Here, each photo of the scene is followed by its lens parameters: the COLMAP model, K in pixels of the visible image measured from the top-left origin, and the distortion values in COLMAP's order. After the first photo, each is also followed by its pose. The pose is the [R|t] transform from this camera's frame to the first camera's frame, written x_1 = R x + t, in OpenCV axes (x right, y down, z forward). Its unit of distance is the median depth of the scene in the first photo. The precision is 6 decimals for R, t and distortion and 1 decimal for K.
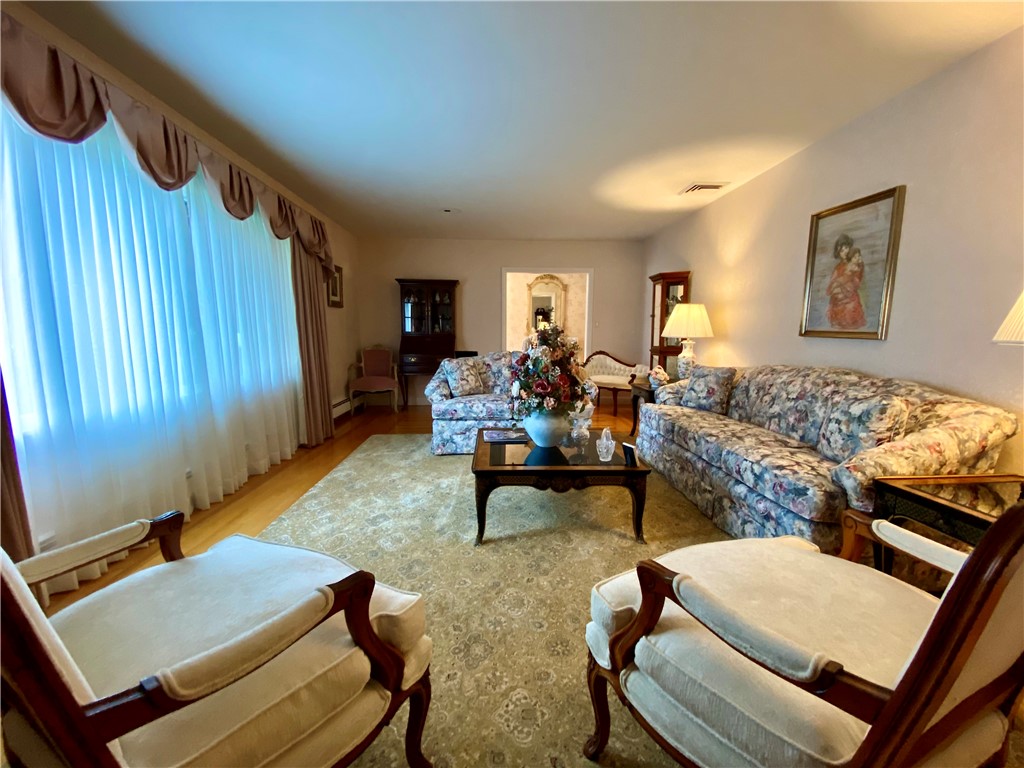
lens RADIAL K [[419.5, 0, 508.8], [0, 419.5, 388.1], [0, 0, 1]] dist [0.007116, -0.006802]
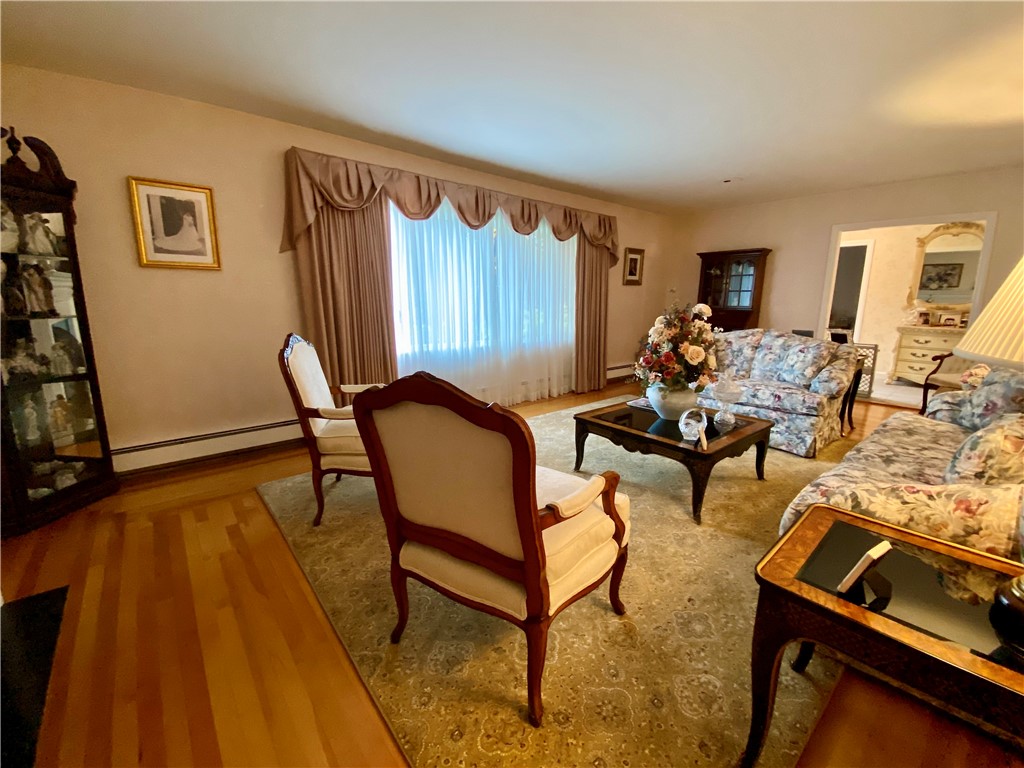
lens RADIAL K [[419.5, 0, 500.0], [0, 419.5, 385.3], [0, 0, 1]] dist [0.007116, -0.006802]
pose [[0.590356, 0.158267, -0.791474, 0.567780], [-0.107835, 0.987262, 0.116985, -0.020634], [0.799907, 0.016286, 0.599903, 0.010203]]
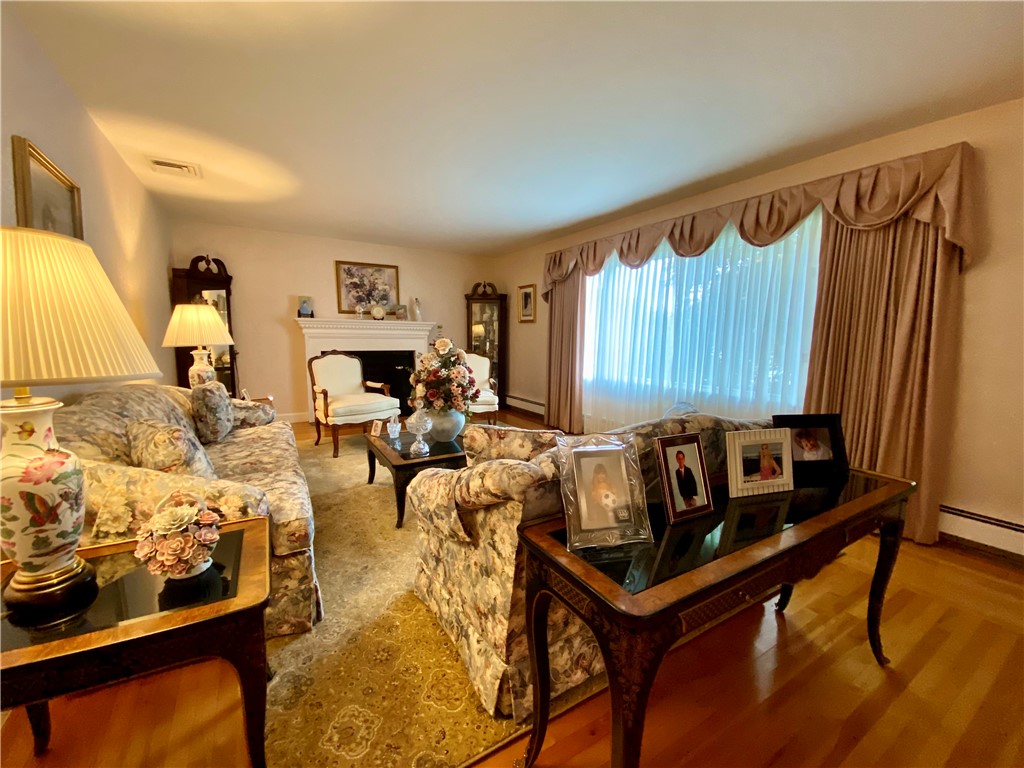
lens RADIAL K [[419.5, 0, 510.1], [0, 419.5, 380.6], [0, 0, 1]] dist [0.007116, -0.006802]
pose [[-0.901043, 0.020414, -0.433249, 0.361486], [-0.080342, 0.973750, 0.212971, -0.233528], [0.426224, 0.226704, -0.875750, 1.749949]]
